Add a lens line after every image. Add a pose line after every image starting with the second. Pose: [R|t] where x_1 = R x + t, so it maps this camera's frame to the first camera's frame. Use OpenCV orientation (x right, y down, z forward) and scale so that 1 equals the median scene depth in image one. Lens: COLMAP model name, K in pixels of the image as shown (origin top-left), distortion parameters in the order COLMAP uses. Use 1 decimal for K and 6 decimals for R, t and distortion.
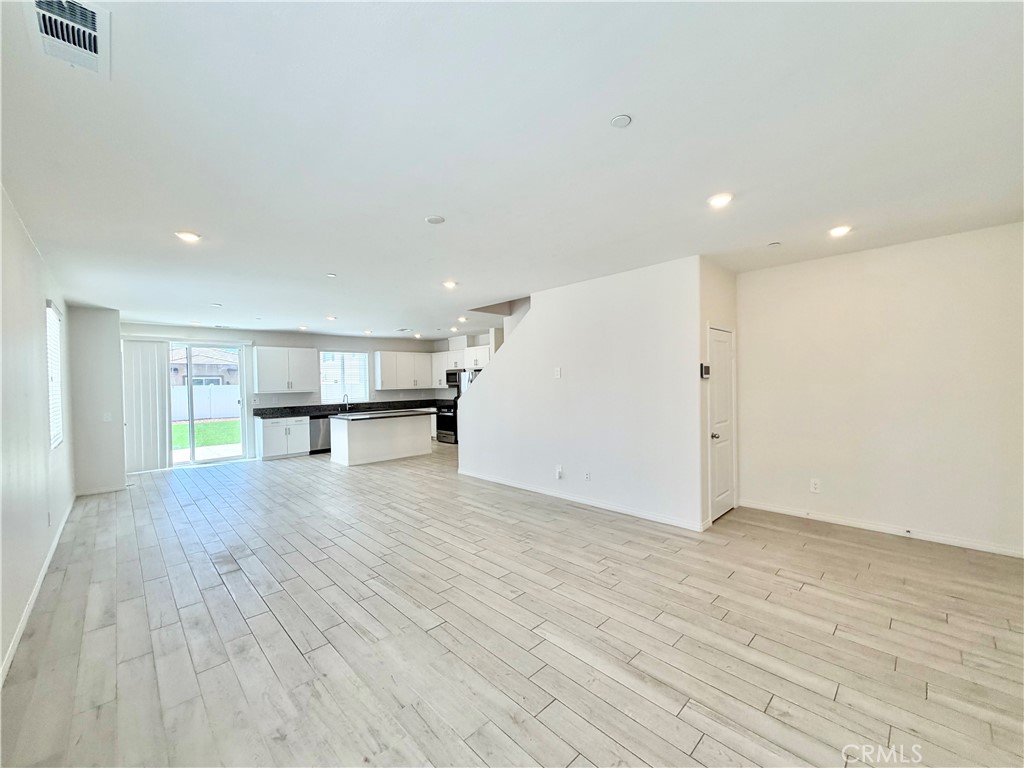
lens RADIAL K [[408.1, 0, 507.5], [0, 408.1, 385.9], [0, 0, 1]] dist [0.004030, 0.000271]
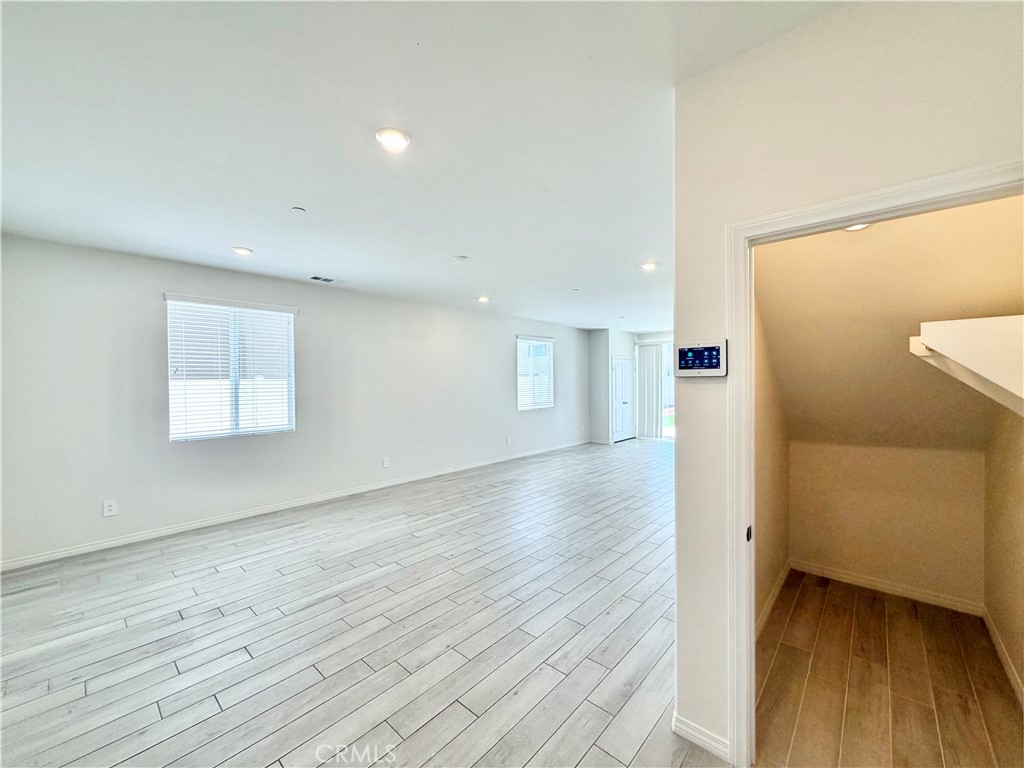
lens RADIAL K [[408.1, 0, 512.9], [0, 408.1, 383.3], [0, 0, 1]] dist [0.004030, 0.000271]
pose [[0.072724, 0.023179, -0.997083, 1.691518], [-0.002607, 0.999731, 0.023051, -0.042239], [0.997349, 0.000923, 0.072765, 1.517990]]
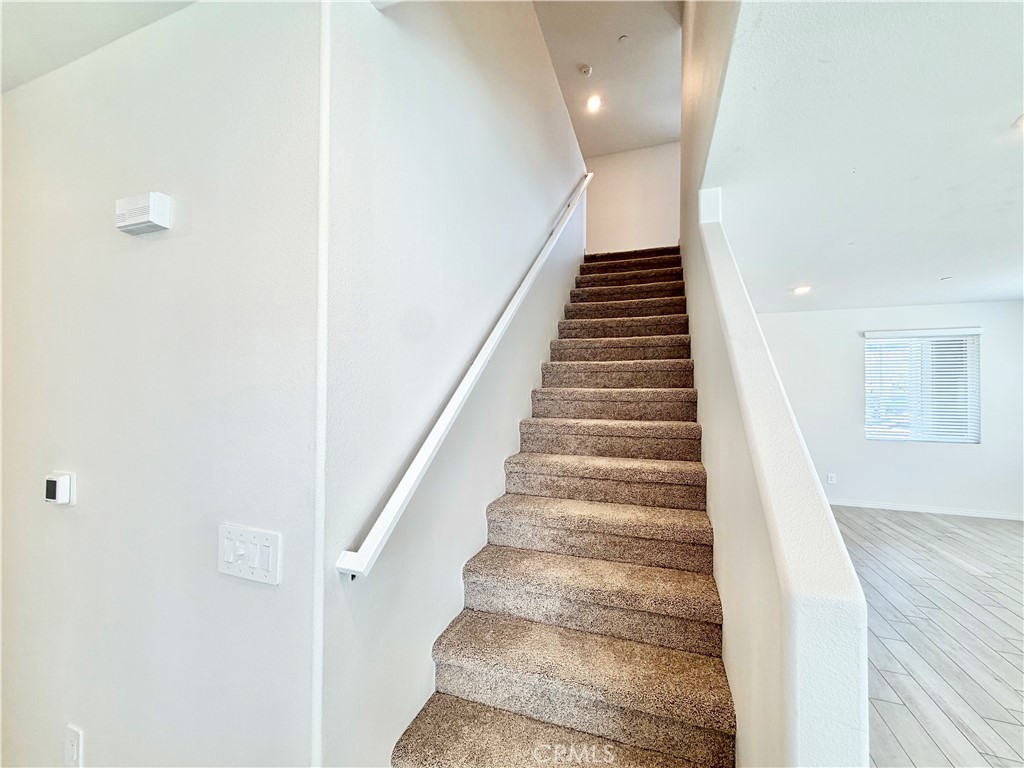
lens RADIAL K [[408.1, 0, 505.6], [0, 408.1, 384.8], [0, 0, 1]] dist [0.004030, 0.000271]
pose [[-0.437989, 0.026428, 0.898592, -0.582814], [0.016583, 0.999635, -0.021317, -0.078913], [-0.898827, 0.005565, -0.438268, 3.686906]]
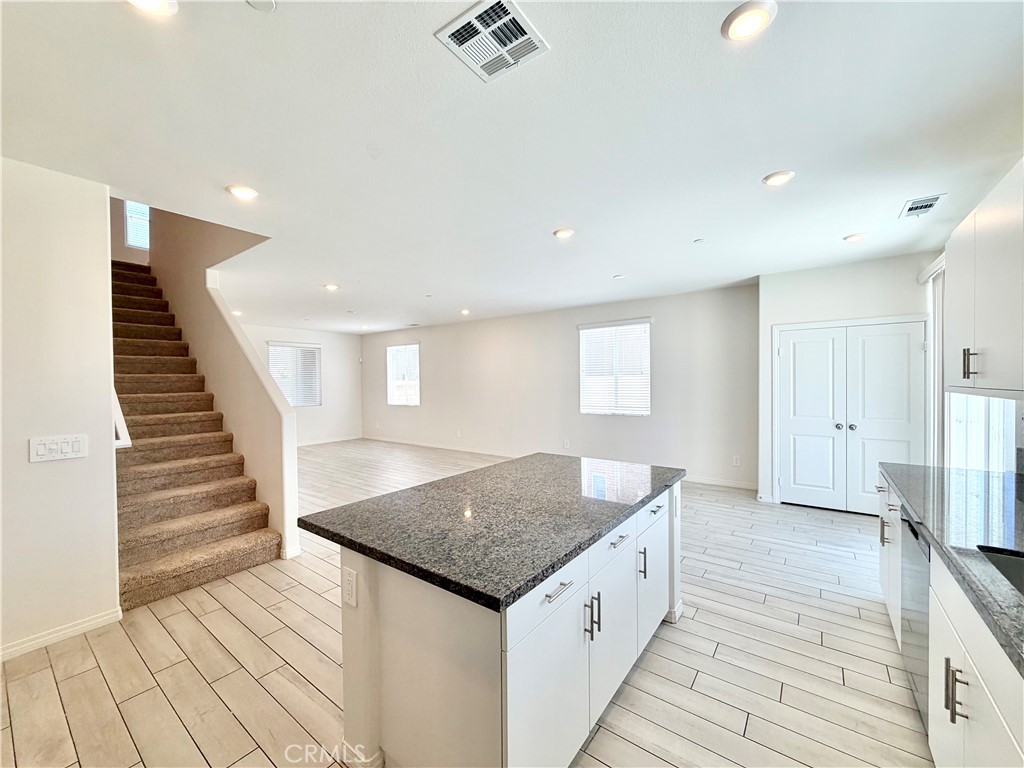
lens RADIAL K [[408.1, 0, 516.7], [0, 408.1, 381.0], [0, 0, 1]] dist [0.004030, 0.000271]
pose [[-0.983946, 0.036423, -0.174711, -0.964356], [0.032646, 0.999168, 0.024446, -0.050669], [0.175456, 0.018349, -0.984316, 4.941492]]
